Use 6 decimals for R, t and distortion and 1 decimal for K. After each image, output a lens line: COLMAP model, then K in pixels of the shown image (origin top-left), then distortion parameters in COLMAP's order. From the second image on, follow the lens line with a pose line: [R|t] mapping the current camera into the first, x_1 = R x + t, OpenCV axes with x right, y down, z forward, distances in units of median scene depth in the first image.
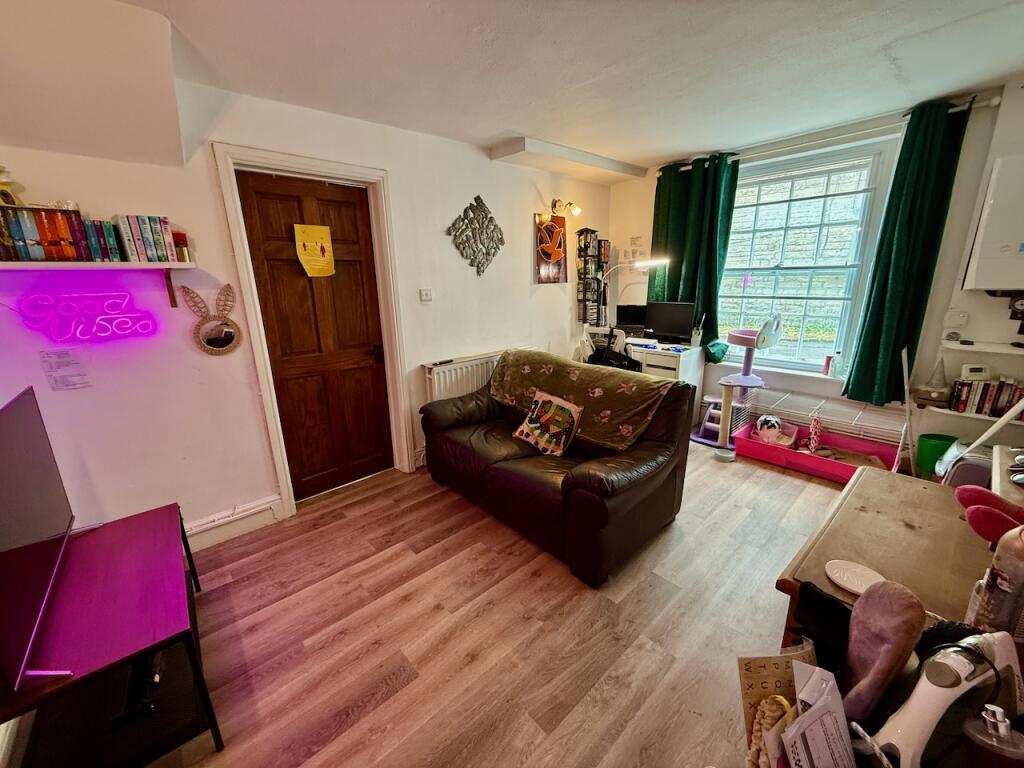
lens RADIAL K [[404.0, 0, 512.0], [0, 404.0, 384.0], [0, 0, 1]] dist [0.001530, 0.000316]
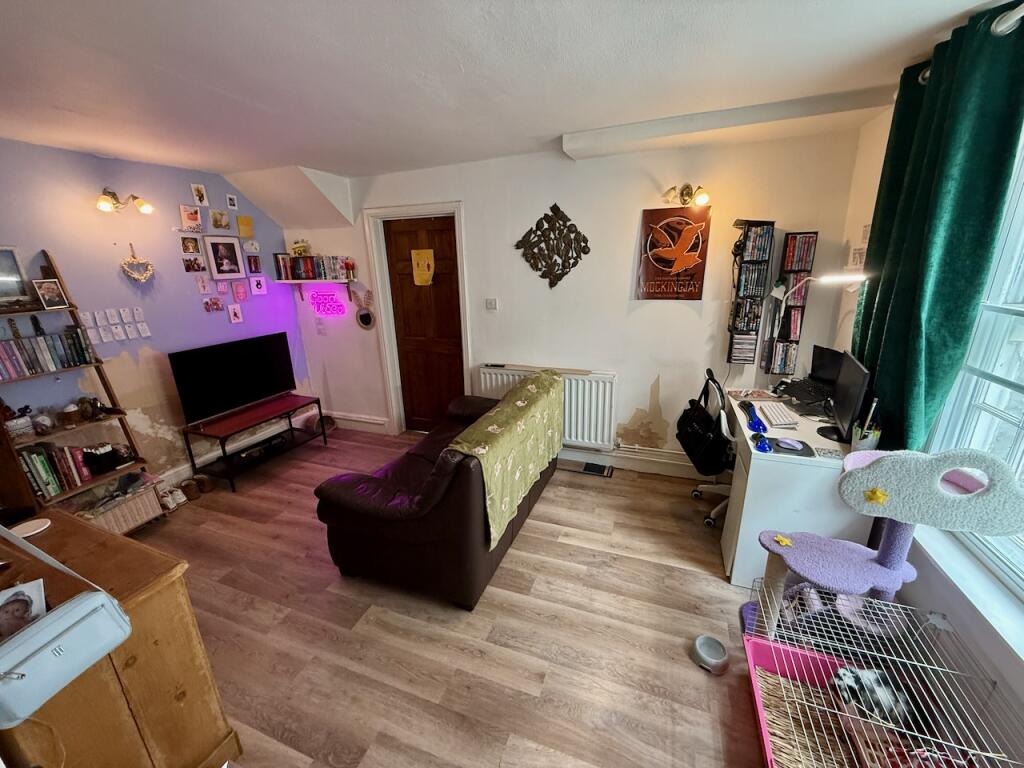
lens RADIAL K [[408.3, 0, 512.0], [0, 408.3, 384.0], [0, 0, 1]] dist [0.000634, 0.000147]
pose [[0.456216, 0.270756, -0.847678, 0.829816], [-0.215523, 0.957846, 0.189951, -0.231602], [0.863375, 0.096035, 0.495339, 0.499052]]
